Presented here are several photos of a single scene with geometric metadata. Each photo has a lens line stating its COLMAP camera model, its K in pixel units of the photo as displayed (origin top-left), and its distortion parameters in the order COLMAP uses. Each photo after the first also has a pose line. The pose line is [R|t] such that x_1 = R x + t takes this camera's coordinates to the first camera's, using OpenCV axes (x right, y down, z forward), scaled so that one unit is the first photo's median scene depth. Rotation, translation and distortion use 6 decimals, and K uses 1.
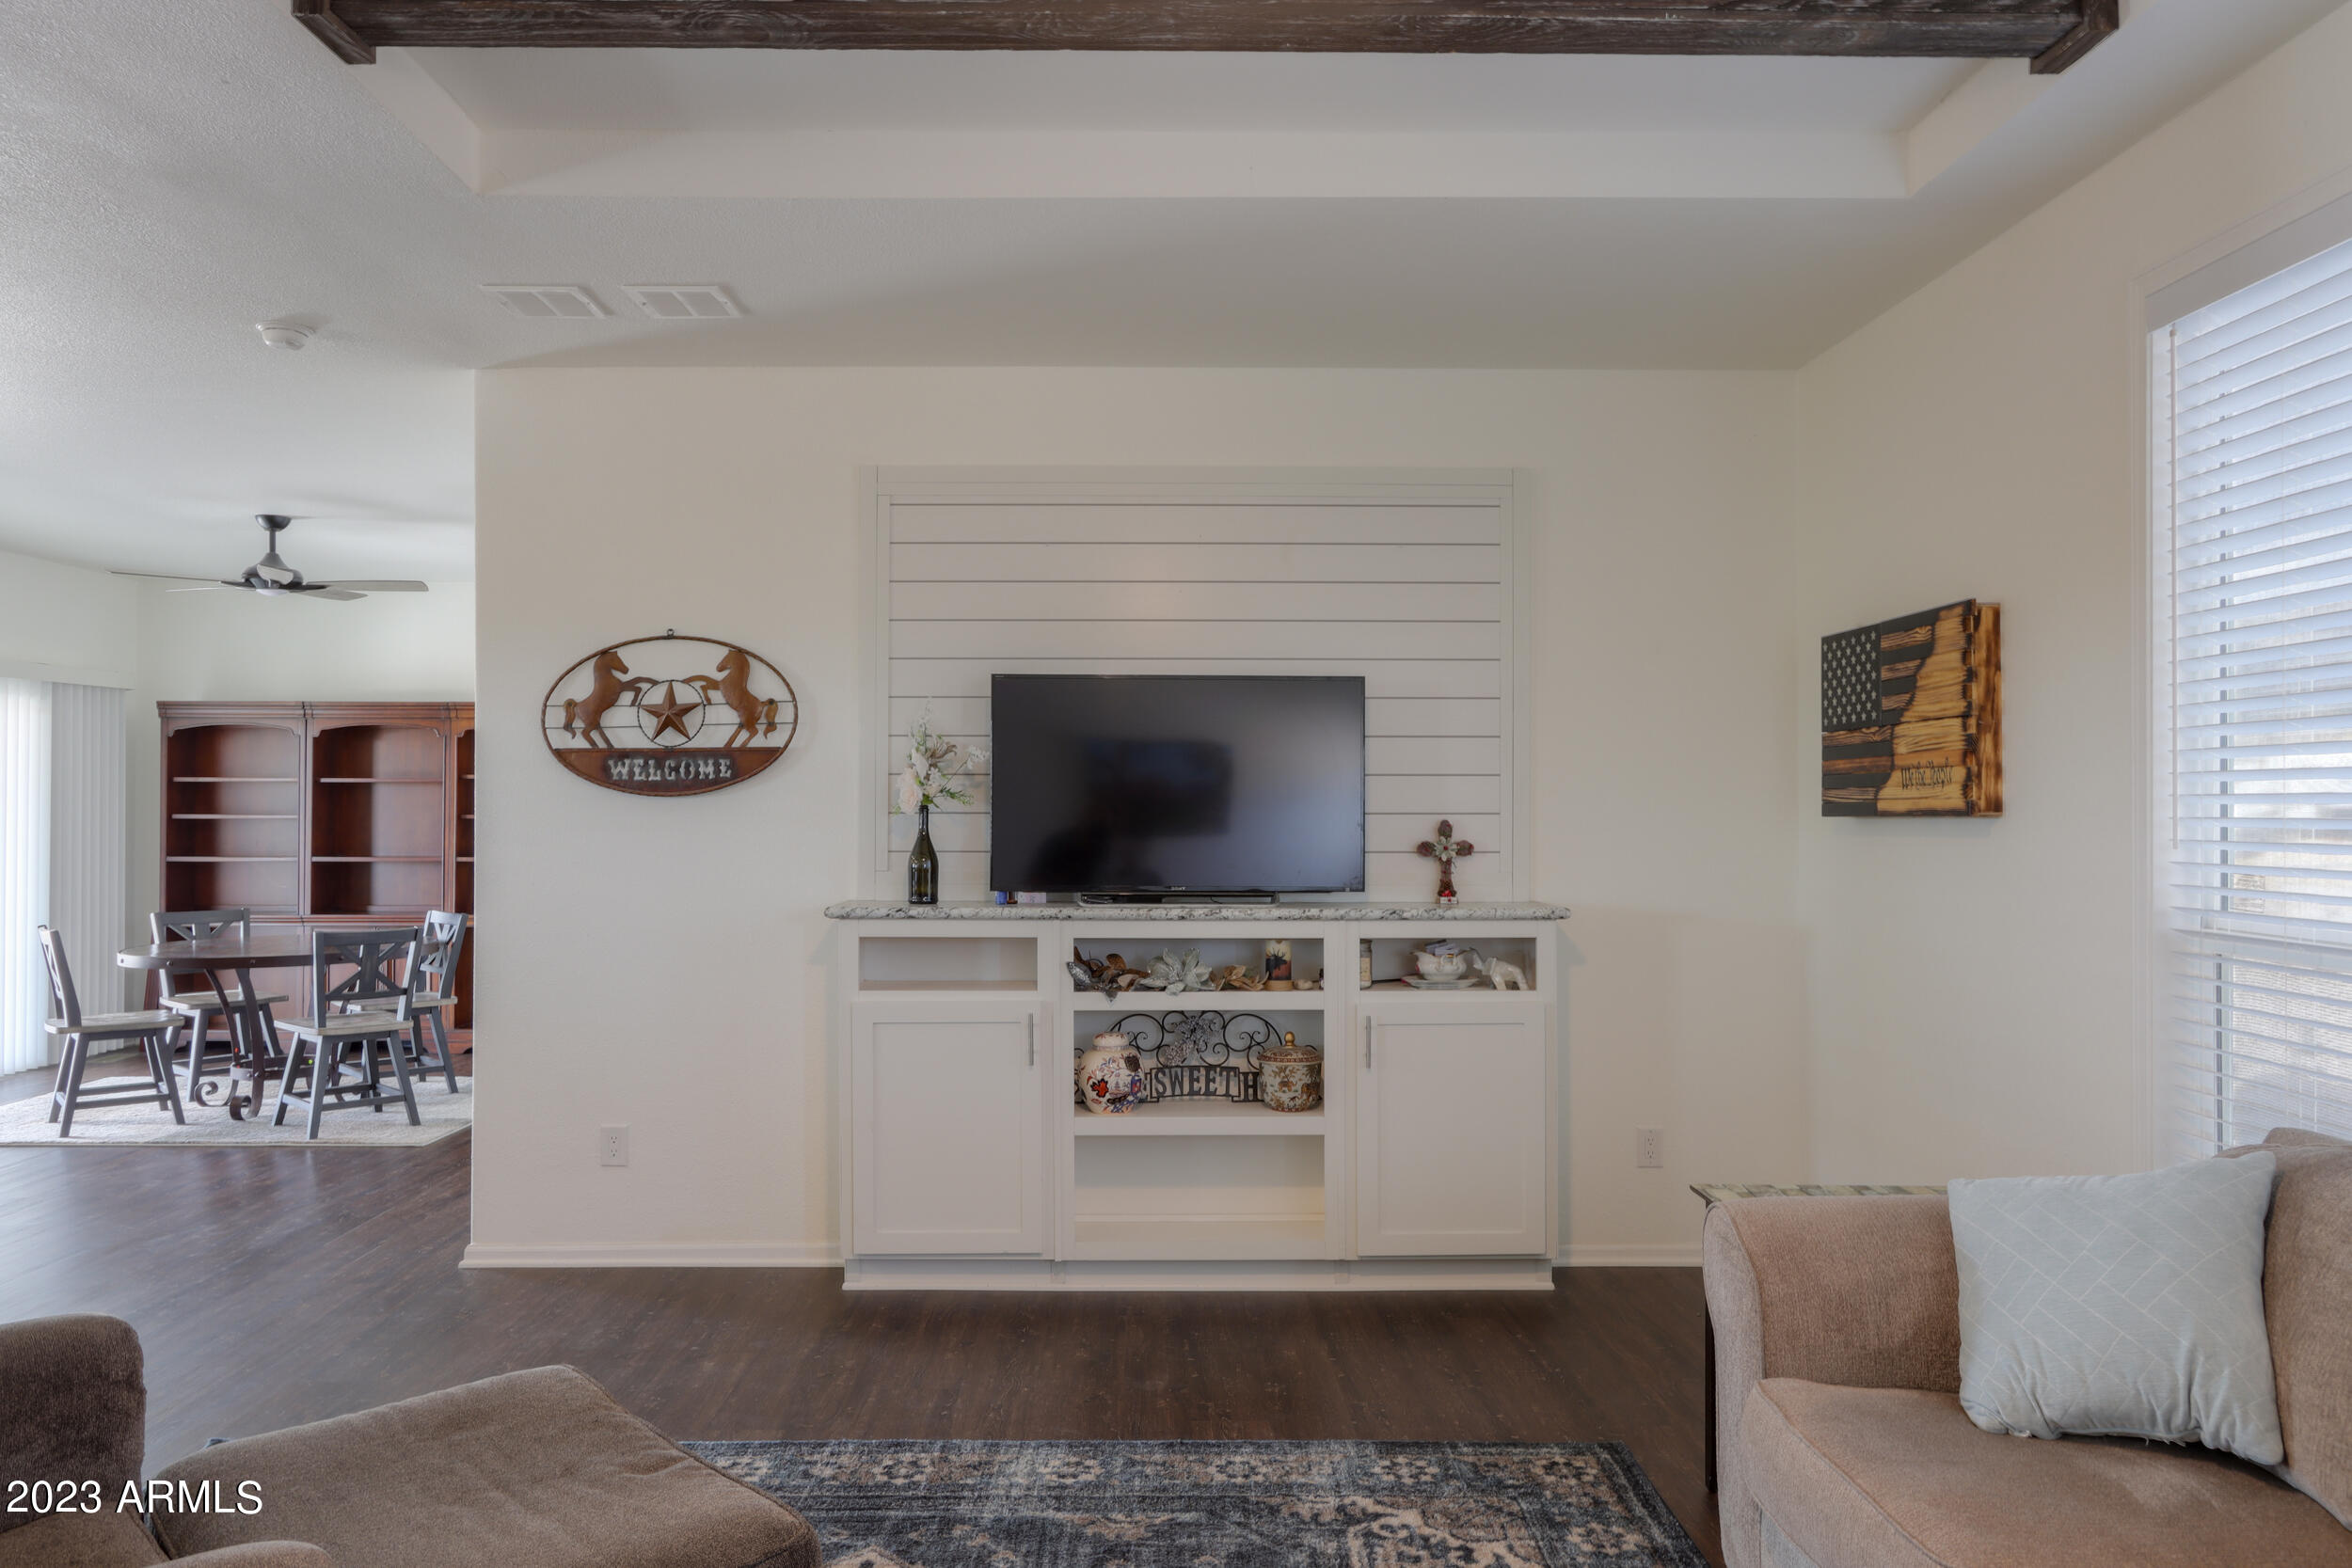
lens RADIAL K [[1589.7, 0, 1168.3], [0, 1589.7, 792.0], [0, 0, 1]] dist [-0.007588, 0.004618]
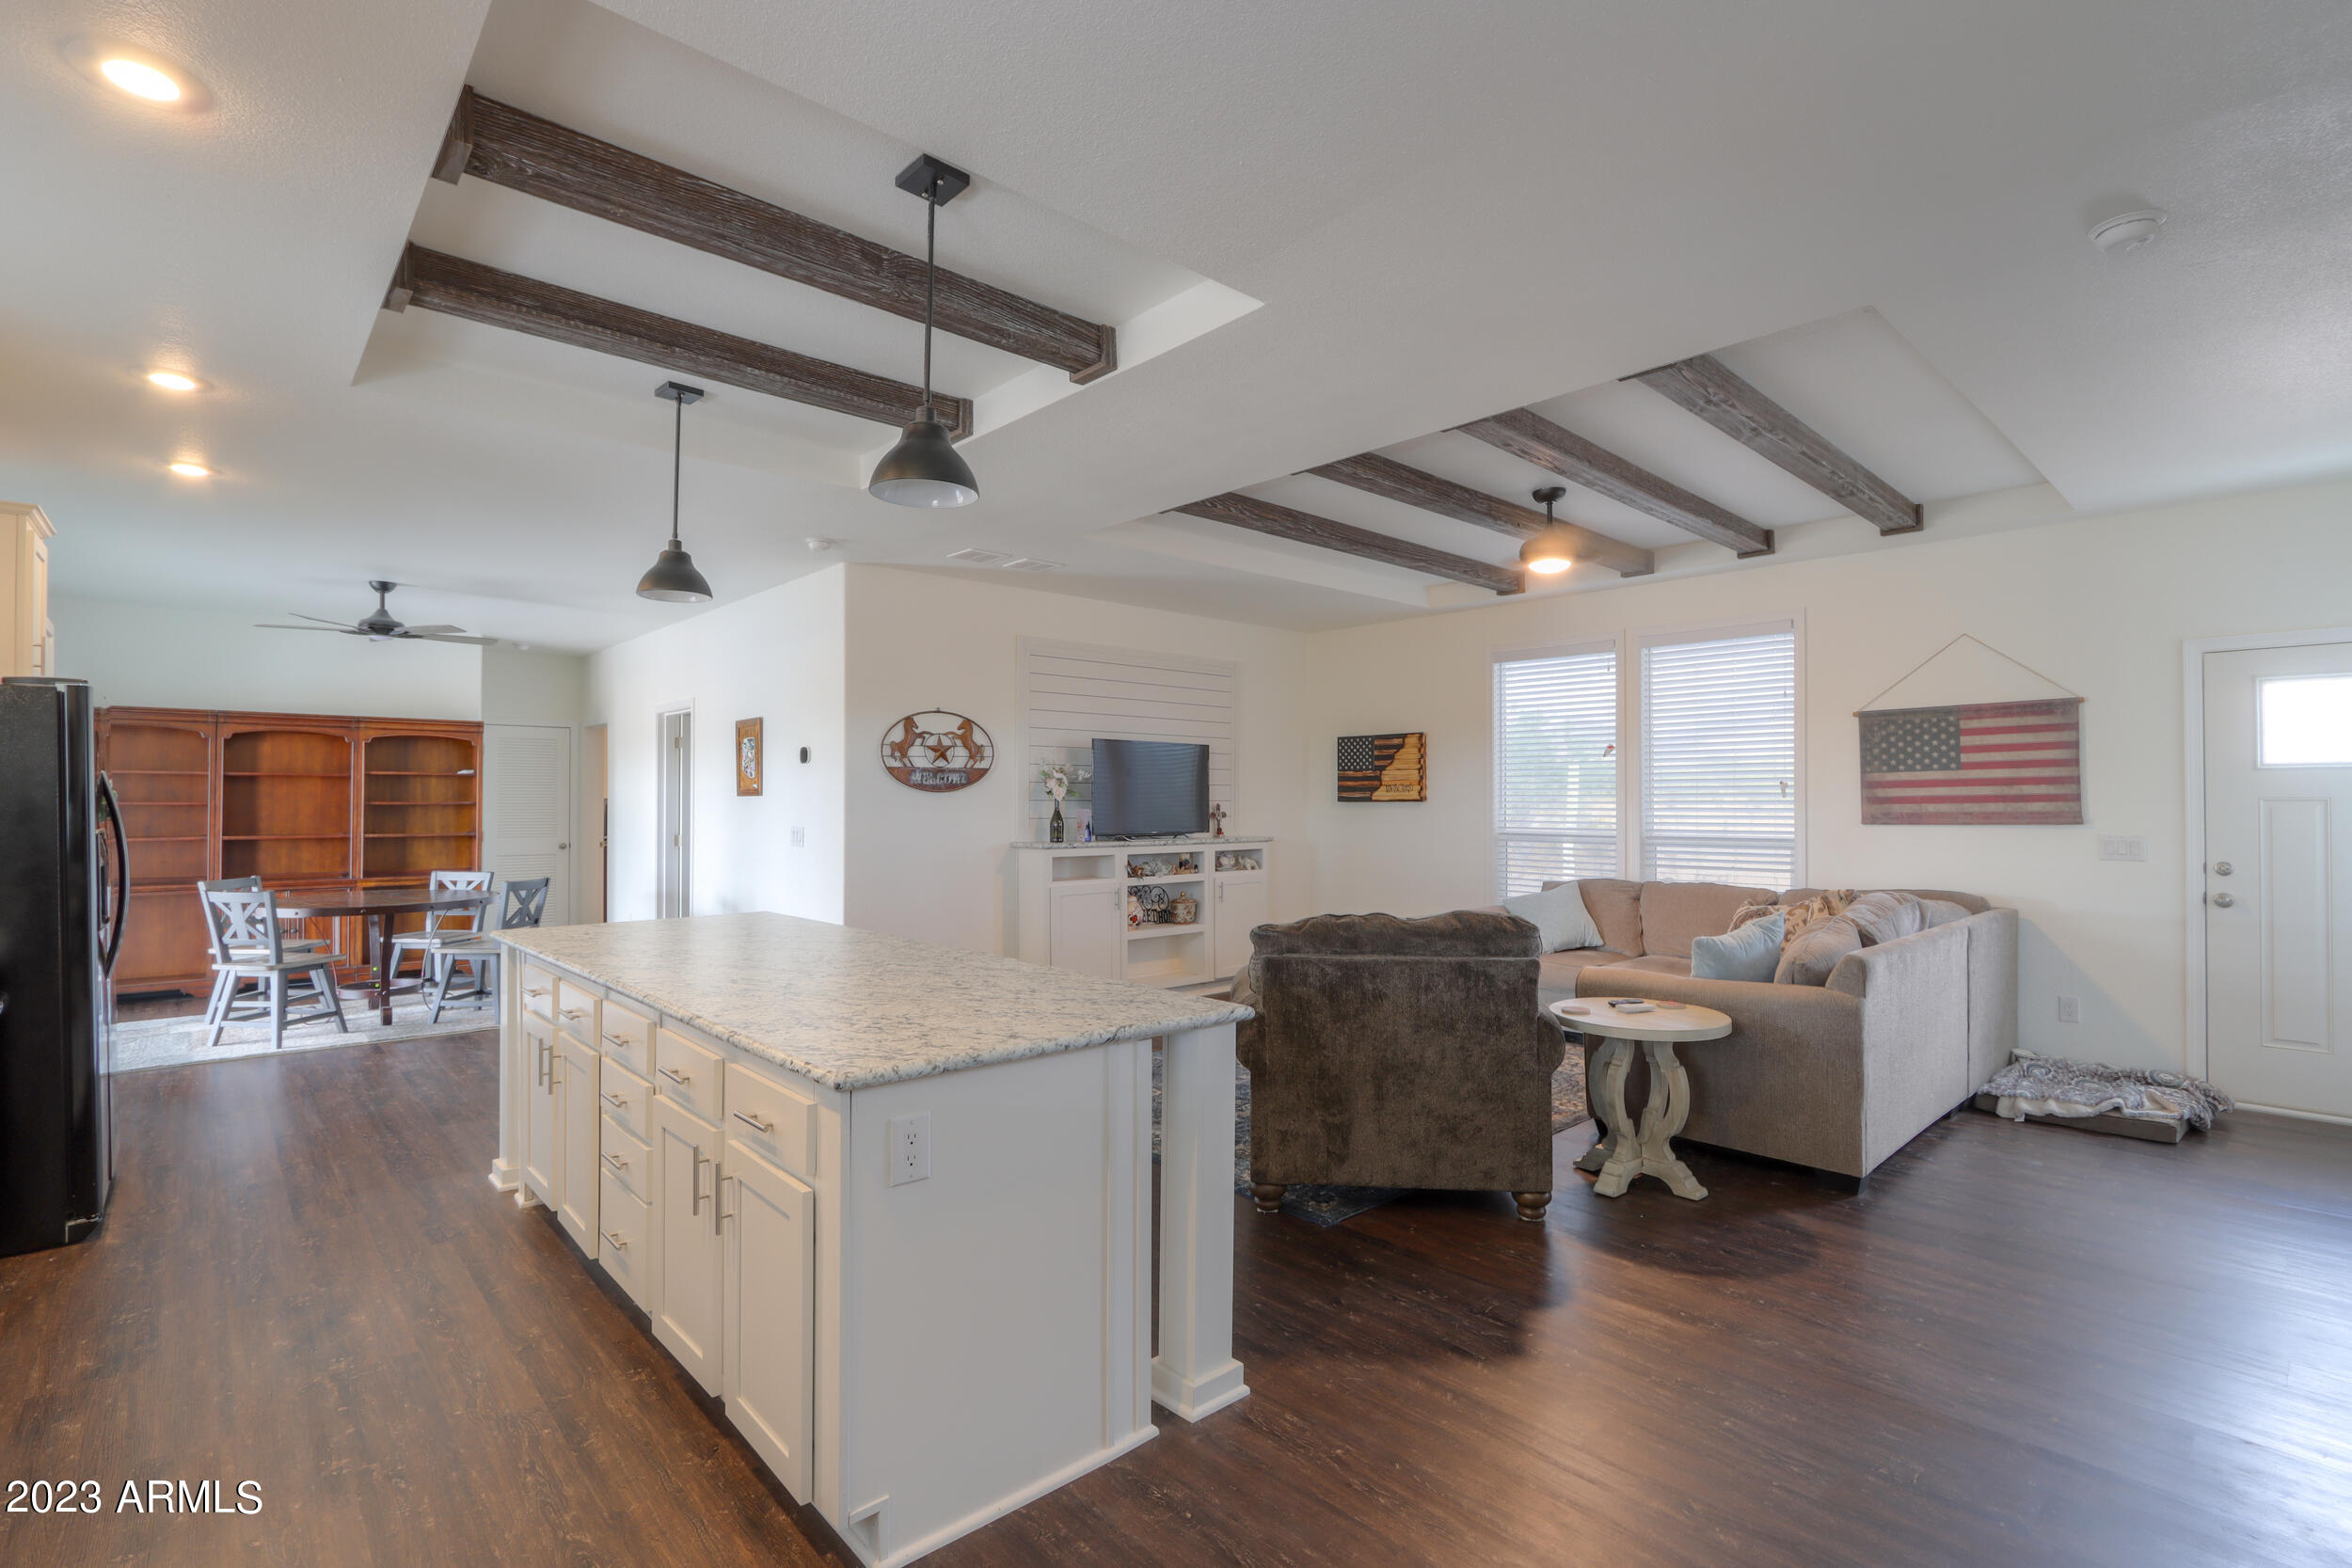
lens RADIAL K [[1100.5, 0, 1163.1], [0, 1100.5, 791.8], [0, 0, 1]] dist [-0.008197, 0.000391]
pose [[0.743203, 0.005190, 0.669046, -1.025920], [-0.008168, 0.999966, 0.001316, -0.001736], [-0.669017, -0.006443, 0.743220, -0.209982]]
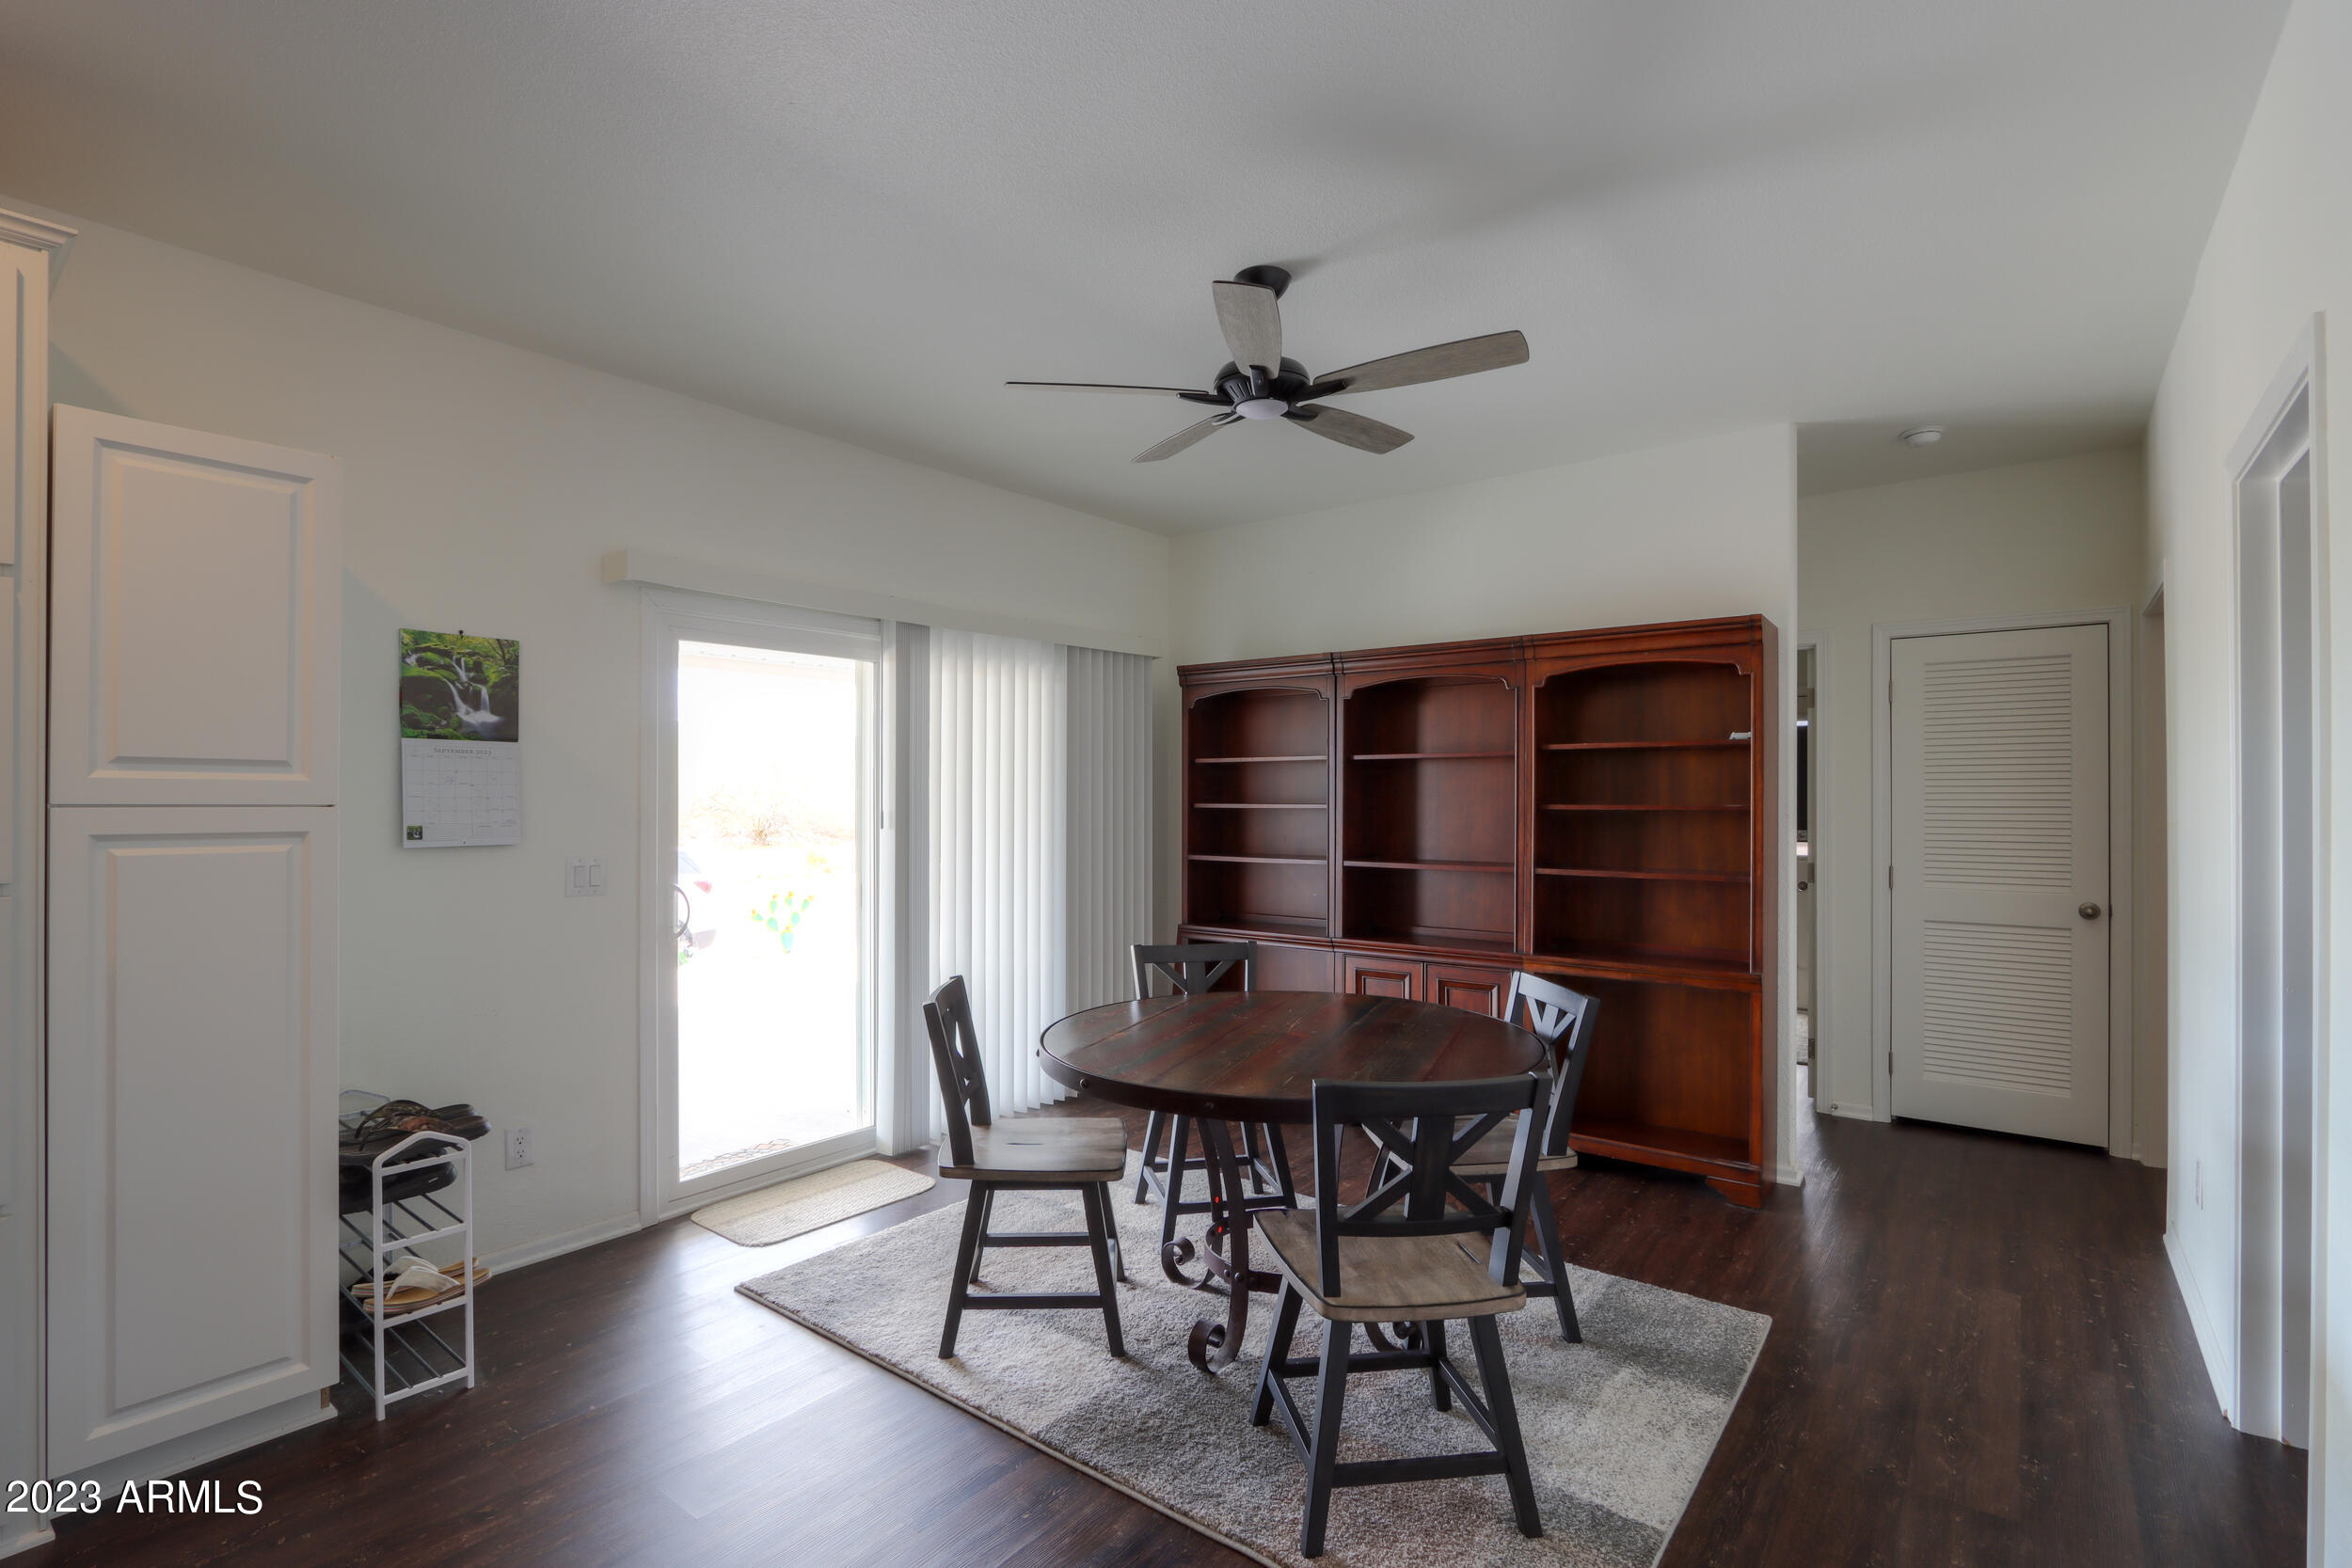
lens RADIAL K [[1138.1, 0, 1176.0], [0, 1138.1, 784.0], [0, 0, 1]] dist [0.000303, 0.000015]
pose [[0.786020, -0.010618, -0.618109, -0.493636], [0.009005, 0.999943, -0.005726, 0.013346], [0.618135, -0.001065, 0.786071, 0.966412]]
